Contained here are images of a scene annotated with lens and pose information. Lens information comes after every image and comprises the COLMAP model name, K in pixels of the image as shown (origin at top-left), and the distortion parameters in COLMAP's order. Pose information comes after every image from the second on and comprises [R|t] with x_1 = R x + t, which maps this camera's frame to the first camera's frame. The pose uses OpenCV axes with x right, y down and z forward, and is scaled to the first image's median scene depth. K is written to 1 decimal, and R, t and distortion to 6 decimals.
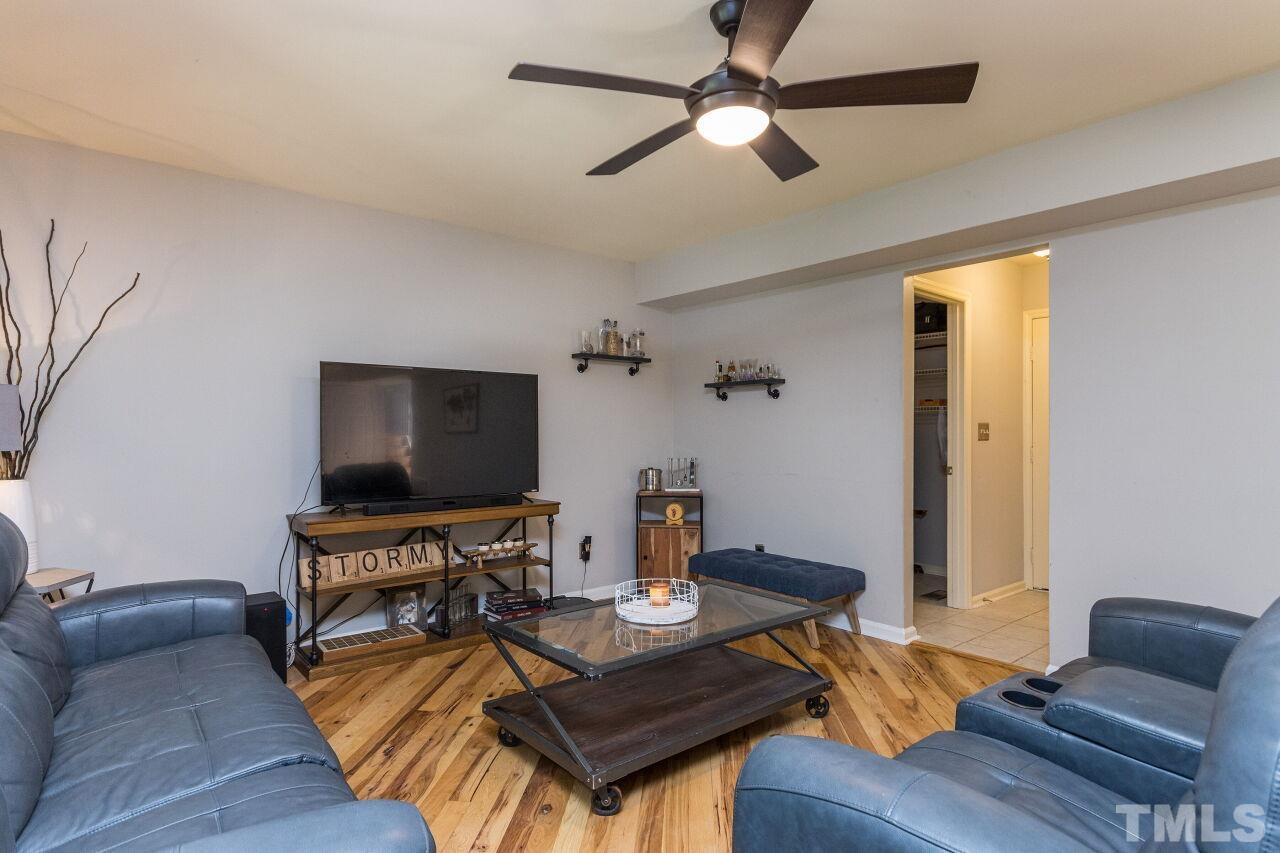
lens RADIAL K [[679.8, 0, 642.3], [0, 679.8, 430.1], [0, 0, 1]] dist [0.009672, -0.000398]
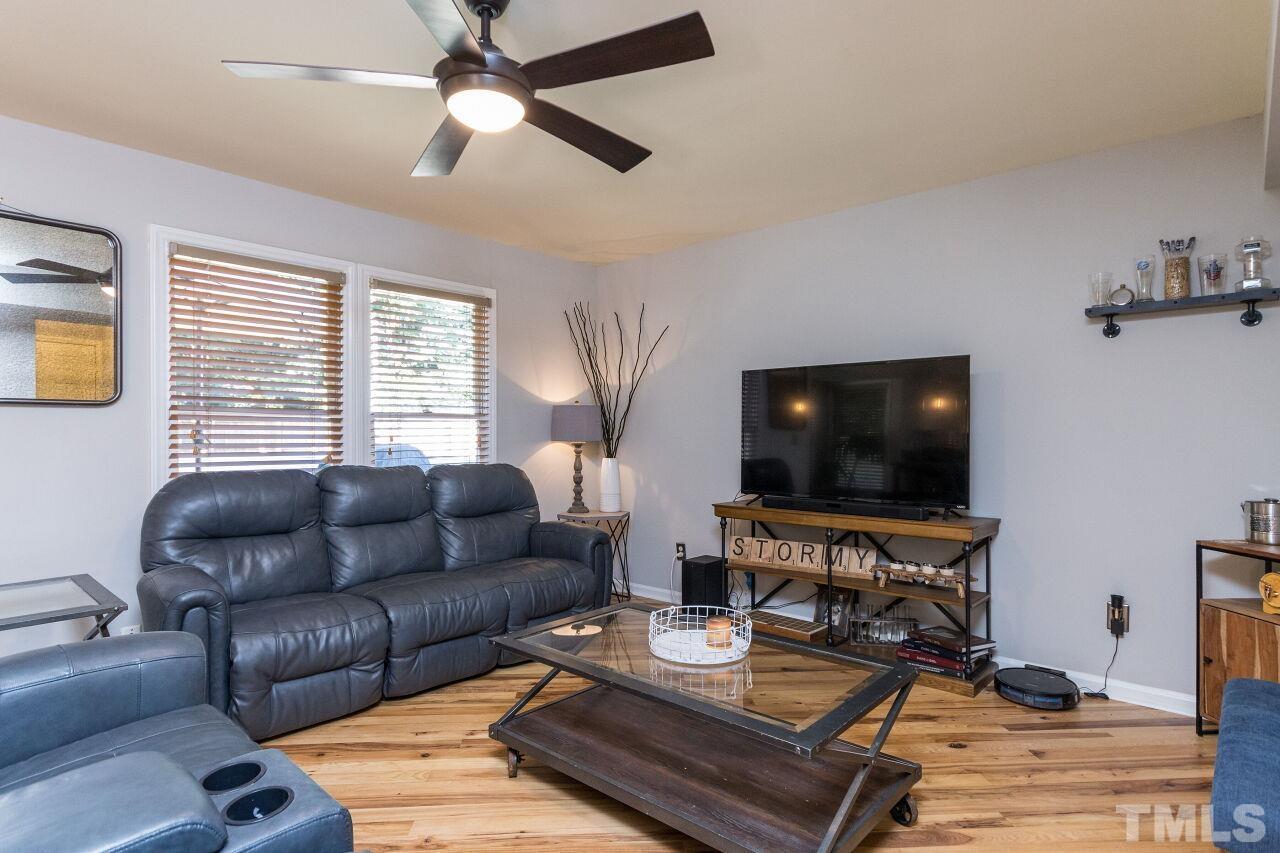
lens RADIAL K [[679.8, 0, 640.3], [0, 679.8, 428.8], [0, 0, 1]] dist [0.009672, -0.000398]
pose [[0.157606, -0.001839, -0.987500, 0.609655], [0.003127, 0.999994, -0.001364, 0.000773], [0.987497, -0.002873, 0.157611, 0.592346]]
